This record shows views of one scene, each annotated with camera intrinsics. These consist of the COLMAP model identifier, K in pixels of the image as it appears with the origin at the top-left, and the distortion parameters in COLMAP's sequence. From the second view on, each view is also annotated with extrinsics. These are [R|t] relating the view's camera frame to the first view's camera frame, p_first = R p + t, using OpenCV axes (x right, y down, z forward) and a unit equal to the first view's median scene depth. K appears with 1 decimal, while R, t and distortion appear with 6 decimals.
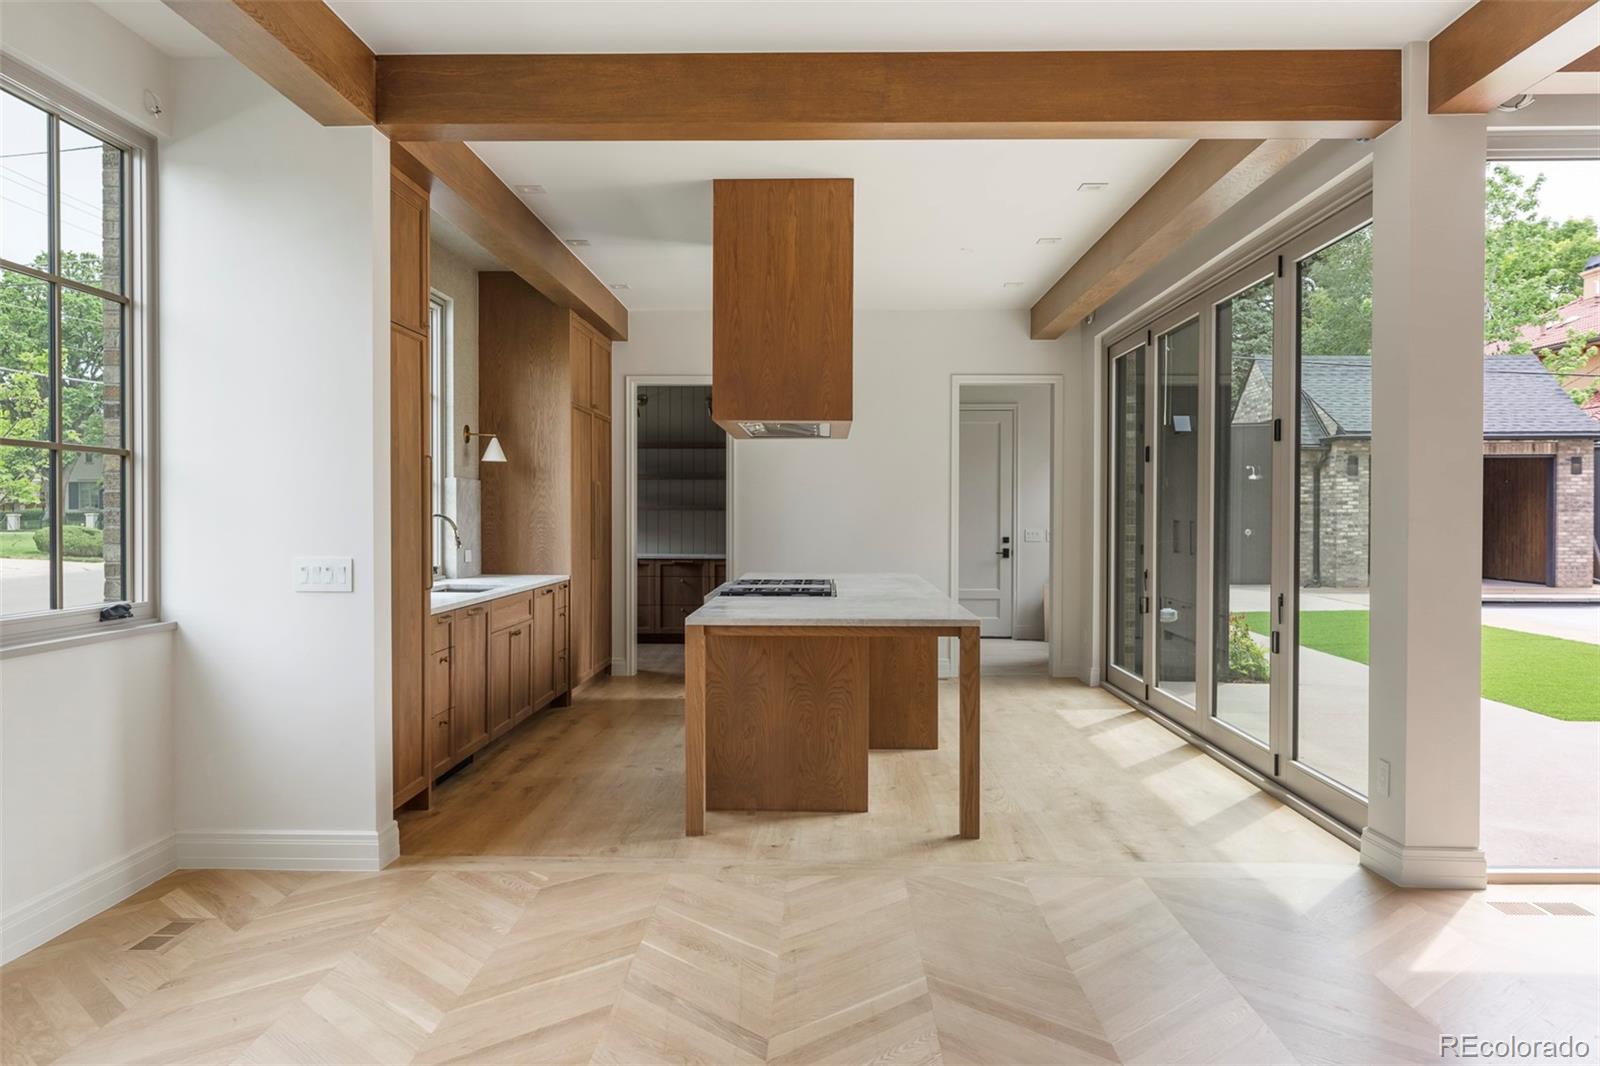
lens RADIAL K [[1219.0, 0, 801.4], [0, 1219.0, 533.9], [0, 0, 1]] dist [-0.007586, 0.001538]
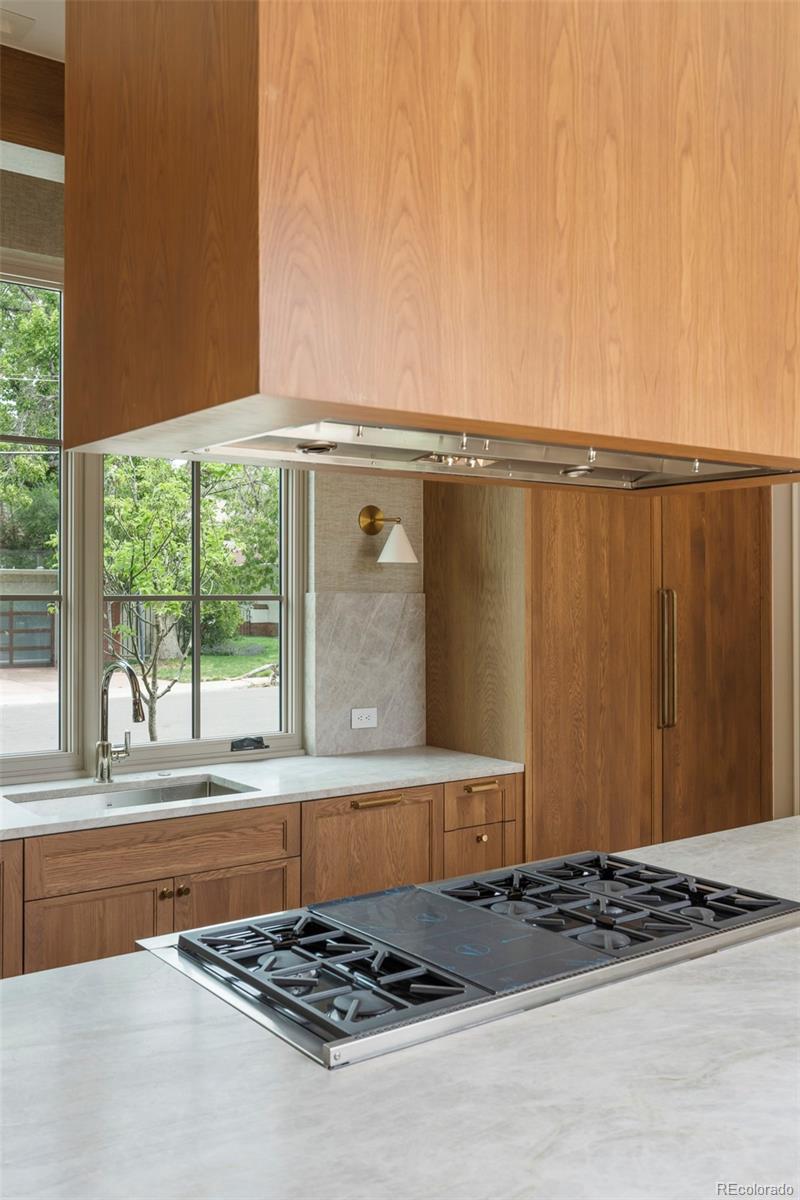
lens RADIAL K [[1102.1, 0, 404.1], [0, 1102.1, 600.8], [0, 0, 1]] dist [0.017154, 0.000000]
pose [[0.612342, -0.007578, -0.790557, 0.238986], [-0.001019, 0.999946, -0.010374, -0.046920], [0.790592, 0.007158, 0.612301, 0.881027]]
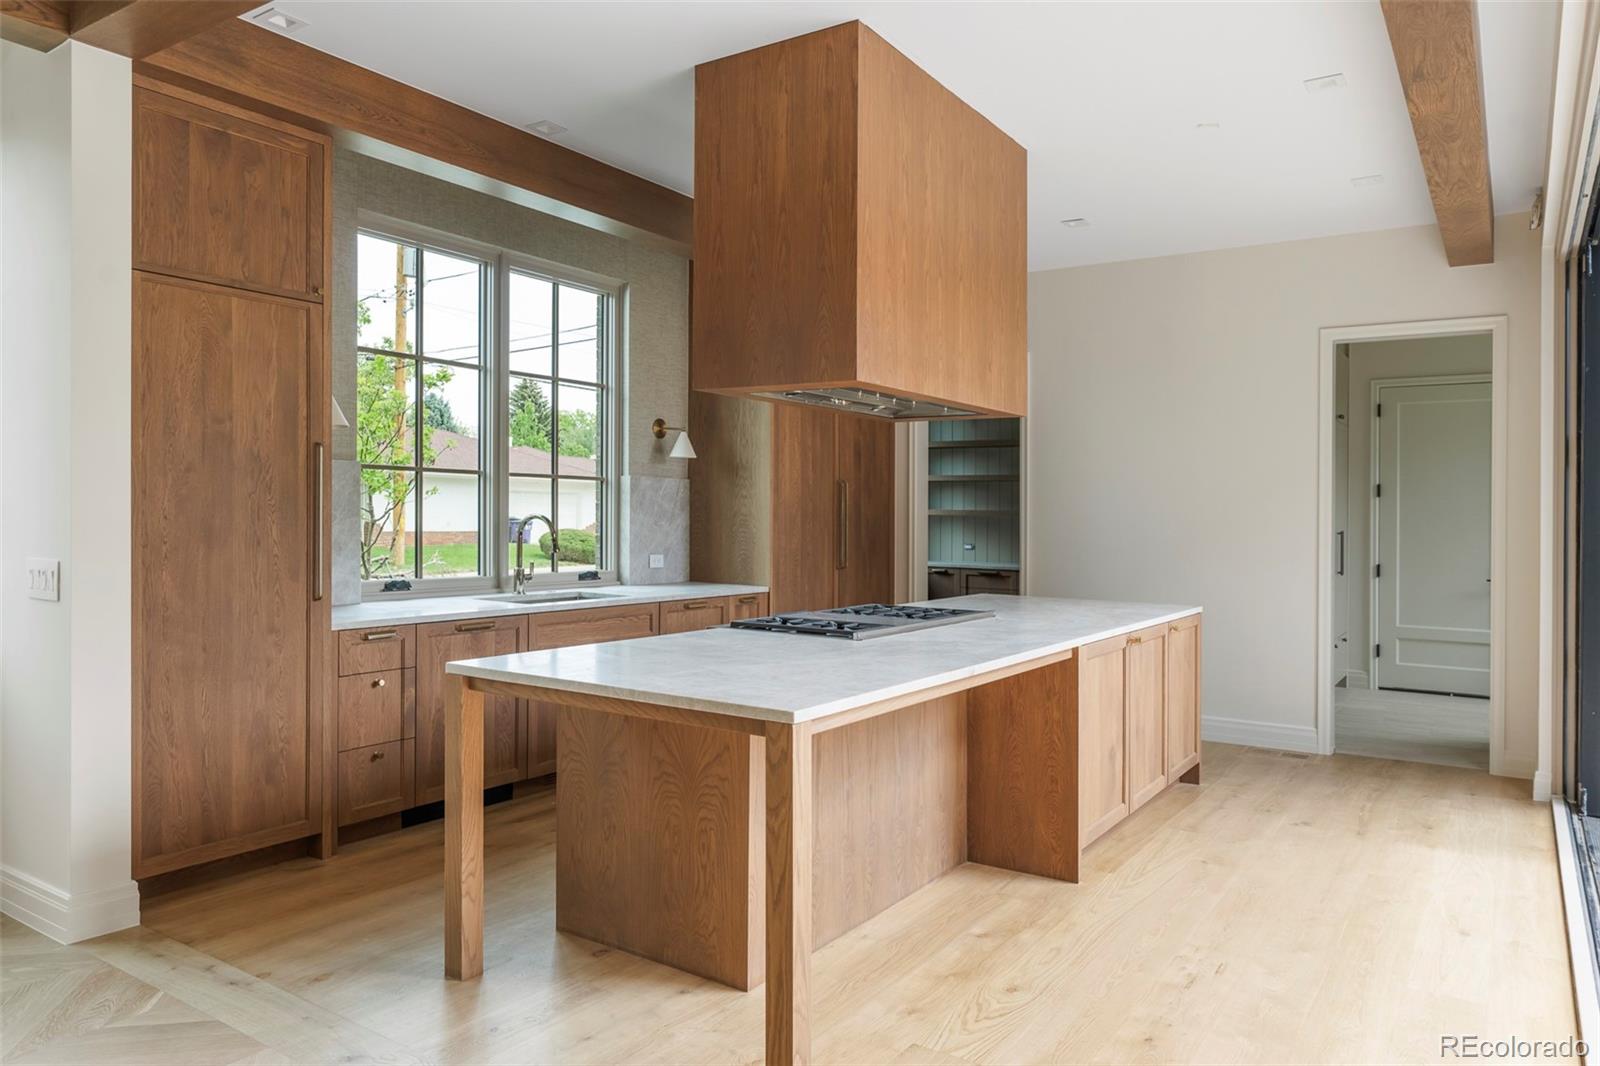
lens RADIAL K [[1075.3, 0, 791.8], [0, 1075.3, 519.5], [0, 0, 1]] dist [-0.028386, -0.005234]
pose [[0.838119, 0.006110, -0.545454, 0.336096], [-0.013468, 0.999864, -0.009494, -0.009395], [0.545322, 0.015304, 0.838087, 0.488536]]
